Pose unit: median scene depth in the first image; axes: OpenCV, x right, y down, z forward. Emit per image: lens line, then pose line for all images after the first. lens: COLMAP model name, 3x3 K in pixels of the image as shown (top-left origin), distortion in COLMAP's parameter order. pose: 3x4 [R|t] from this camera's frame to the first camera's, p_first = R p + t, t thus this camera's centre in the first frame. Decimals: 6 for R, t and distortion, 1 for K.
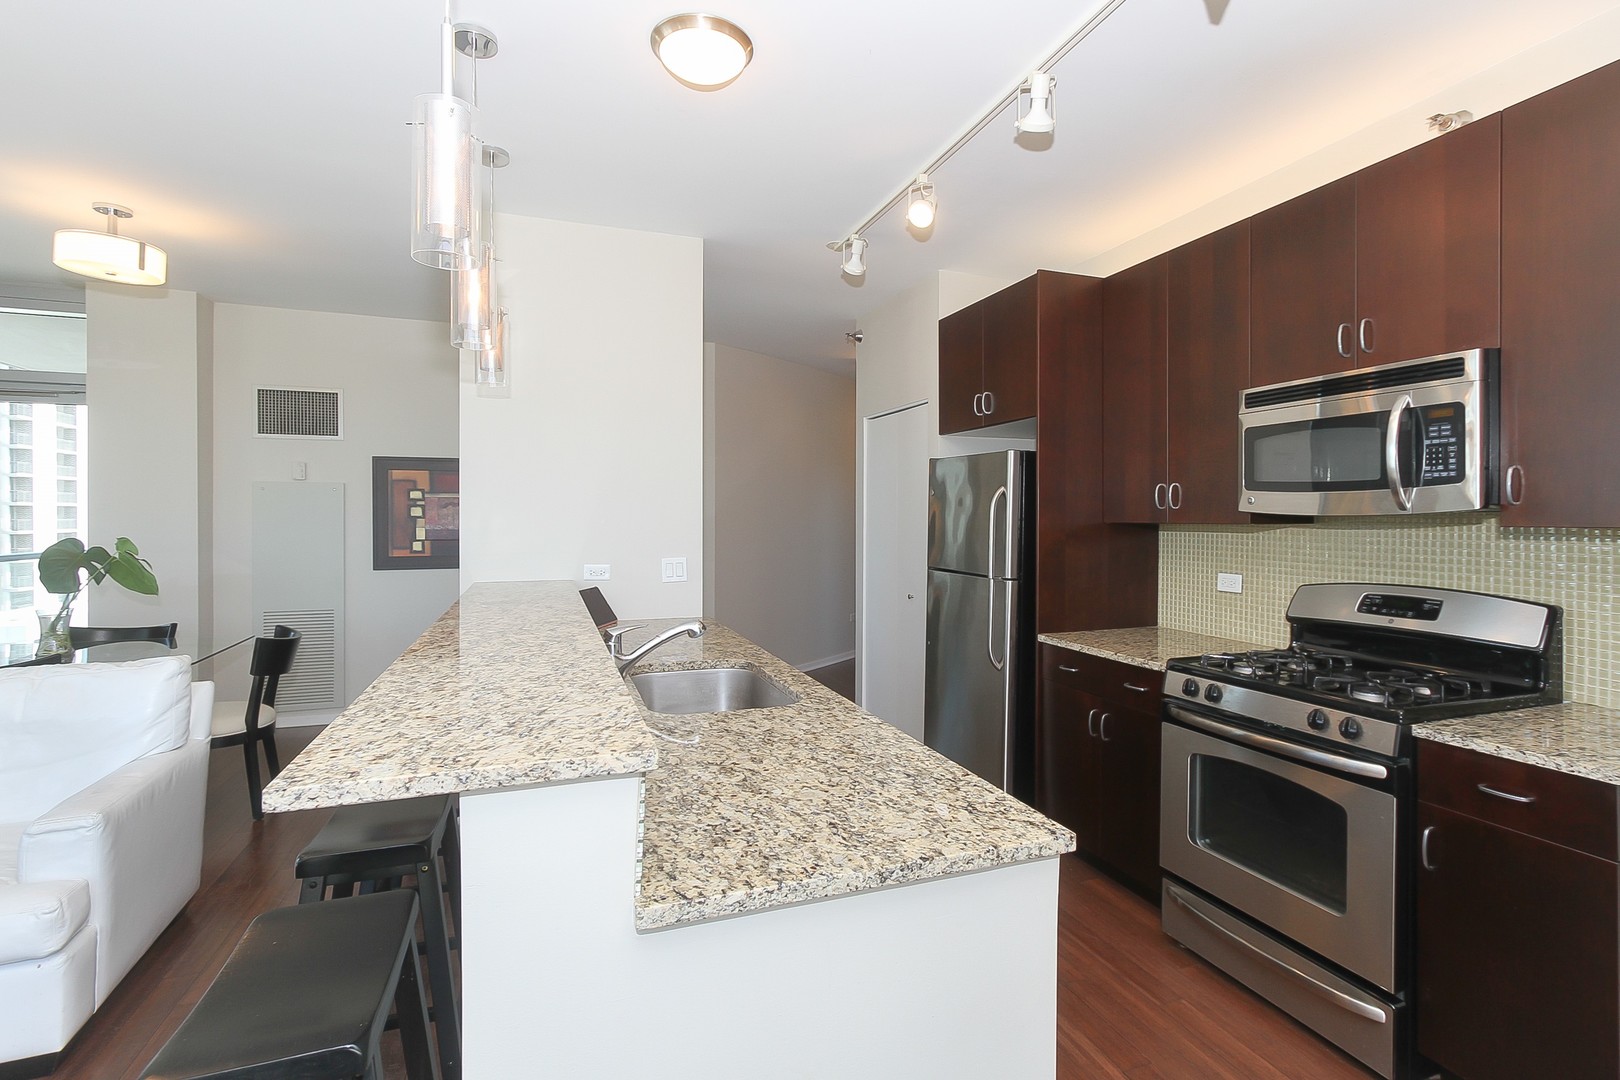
lens RADIAL K [[801.7, 0, 841.9], [0, 801.7, 519.4], [0, 0, 1]] dist [0.001741, 0.001198]
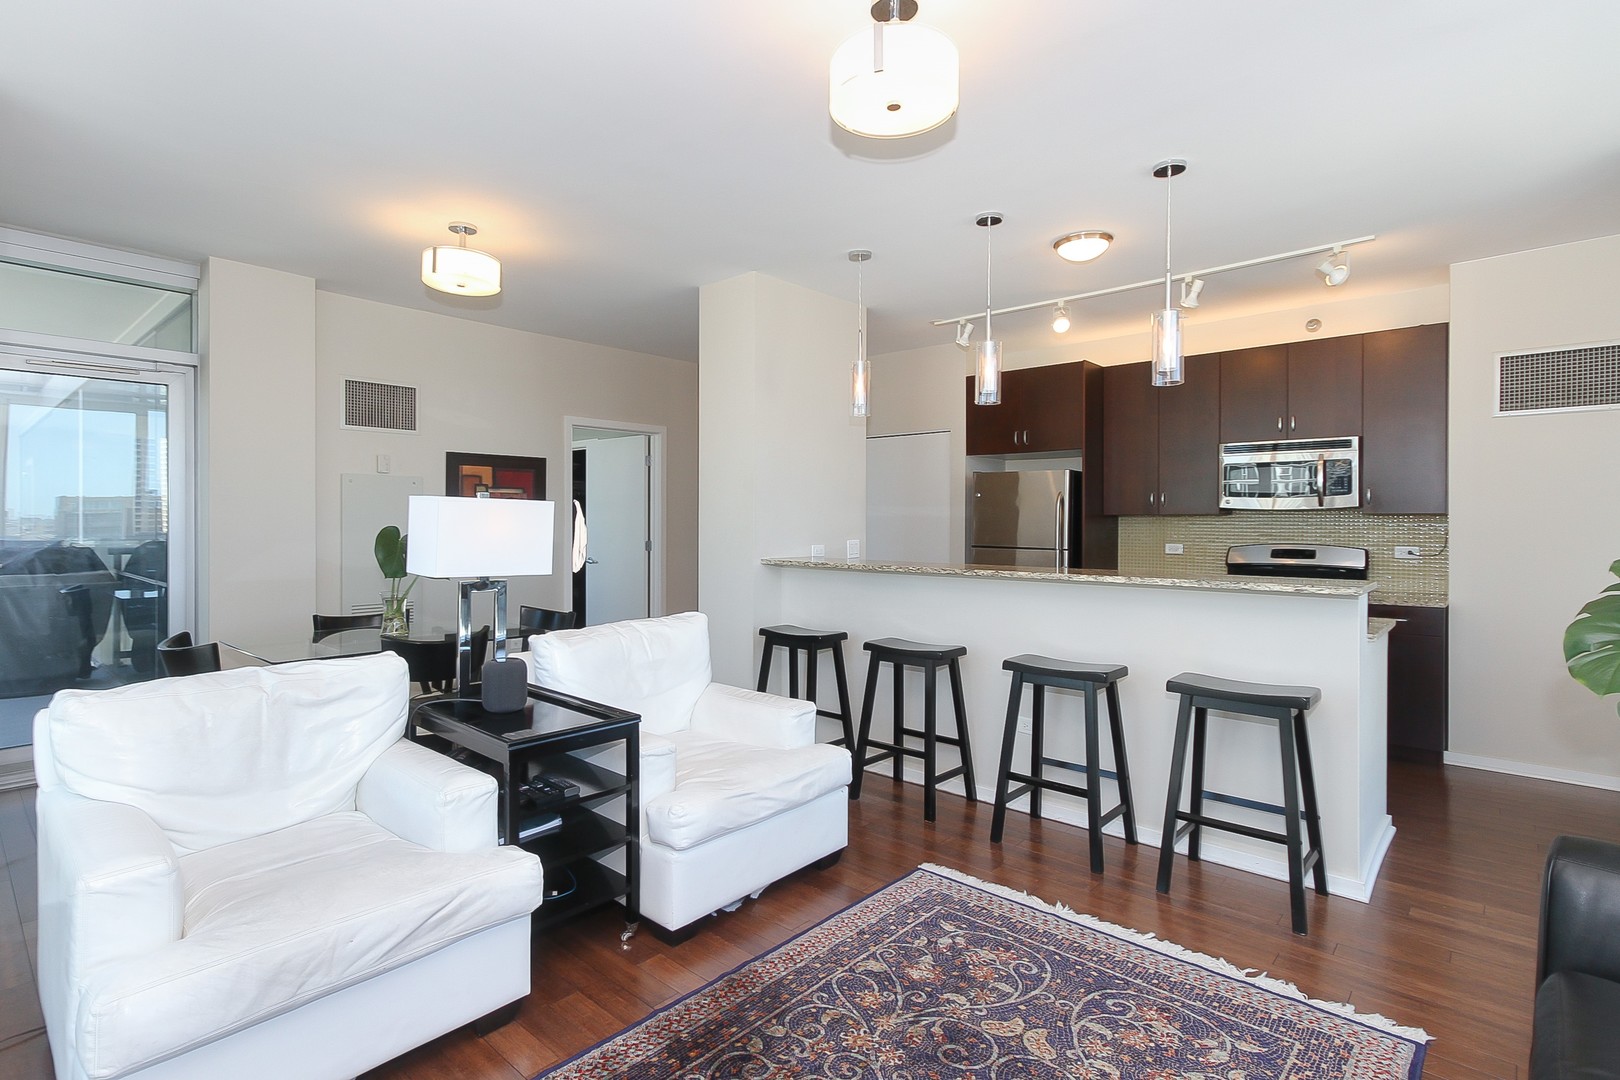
lens RADIAL K [[801.7, 0, 805.2], [0, 801.7, 527.1], [0, 0, 1]] dist [0.001741, 0.001198]
pose [[0.889108, -0.003315, 0.457686, -1.432918], [0.001092, 0.999986, 0.005122, 0.028802], [-0.457696, -0.004054, 0.889099, -0.276781]]
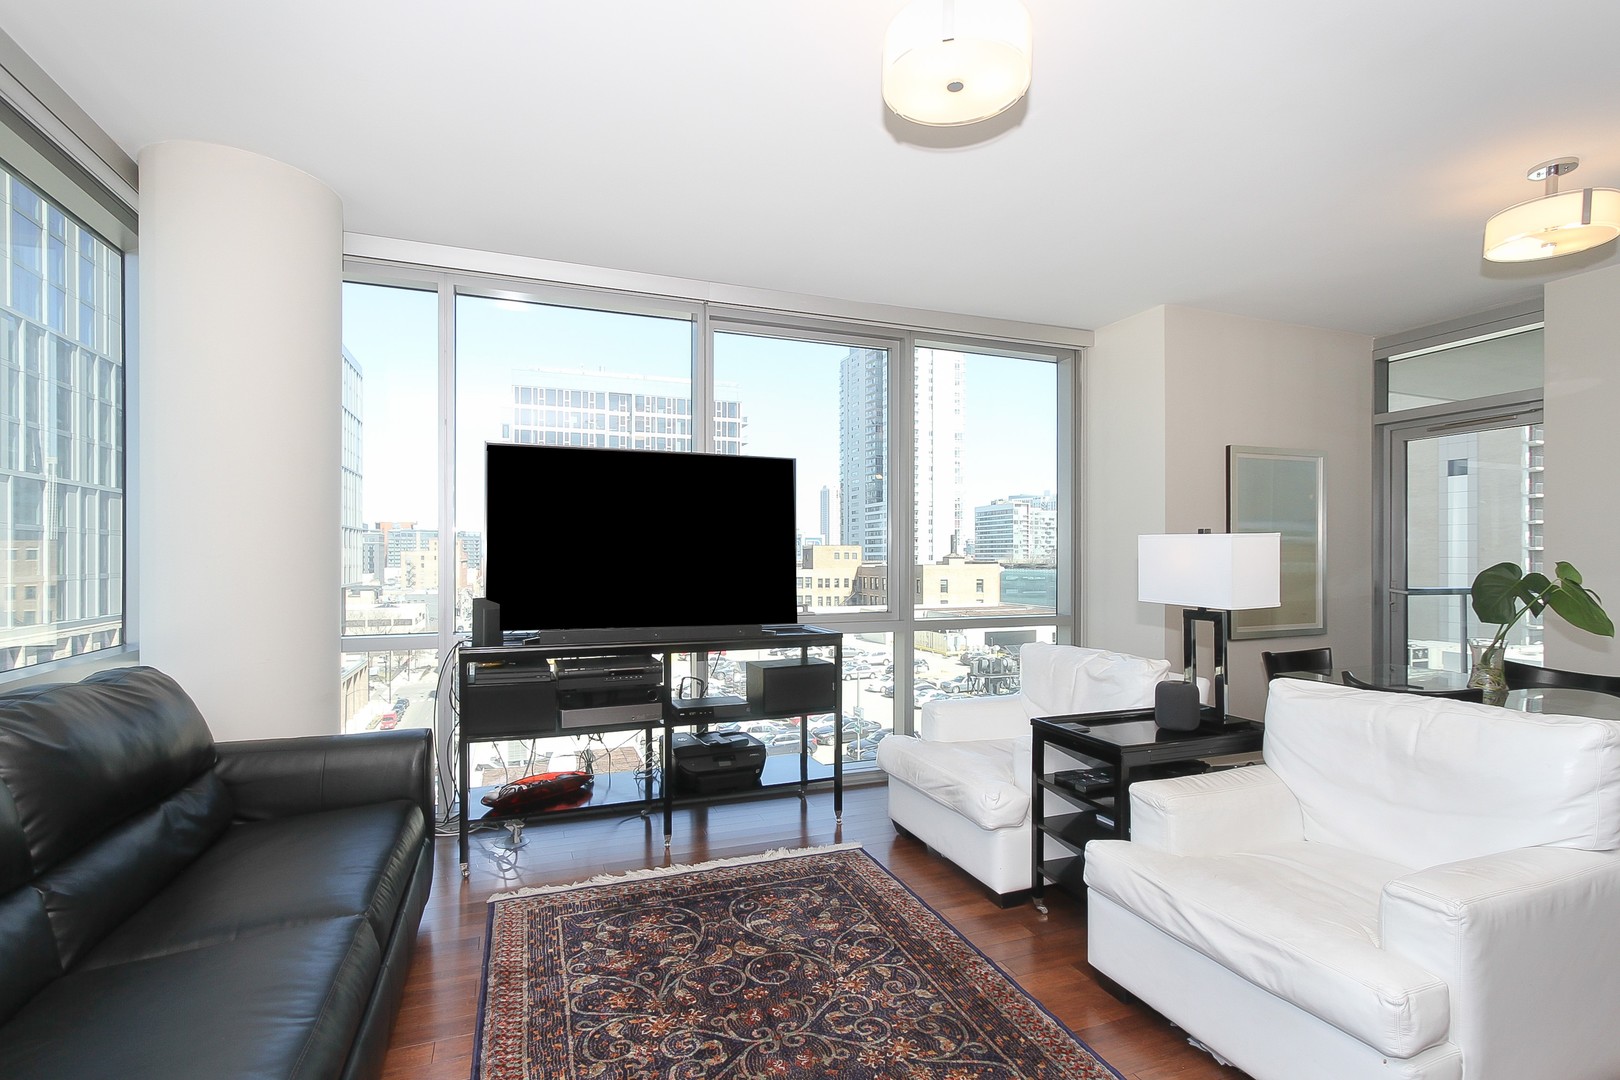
lens RADIAL K [[757.1, 0, 812.2], [0, 757.1, 557.1], [0, 0, 1]] dist [0.002503, 0.002116]
pose [[0.010087, -0.002113, -0.999947, -0.183334], [-0.007089, 0.999972, -0.002185, 0.036774], [0.999924, 0.007111, 0.010072, 0.329805]]
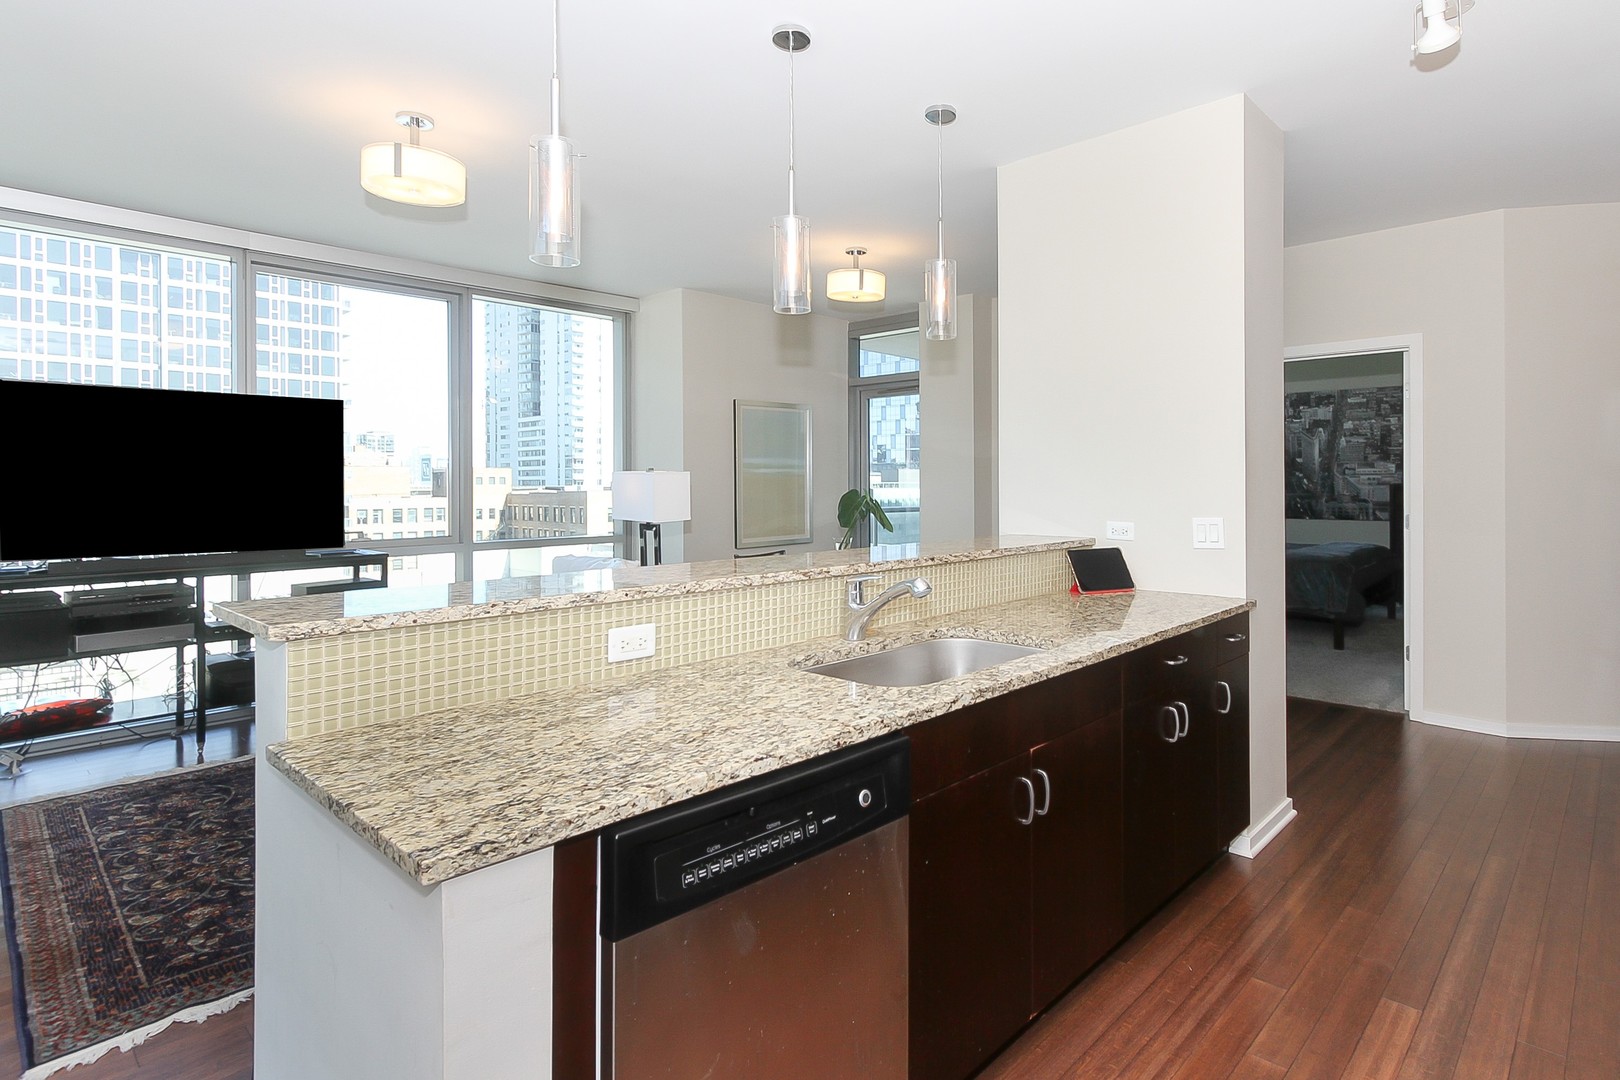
lens RADIAL K [[851.3, 0, 866.4], [0, 851.3, 479.2], [0, 0, 1]] dist [-0.003108, 0.000897]
pose [[0.451513, -0.005621, -0.892247, 0.588742], [-0.000017, 0.999980, -0.006308, 0.024443], [0.892264, 0.002863, 0.451504, 0.510376]]
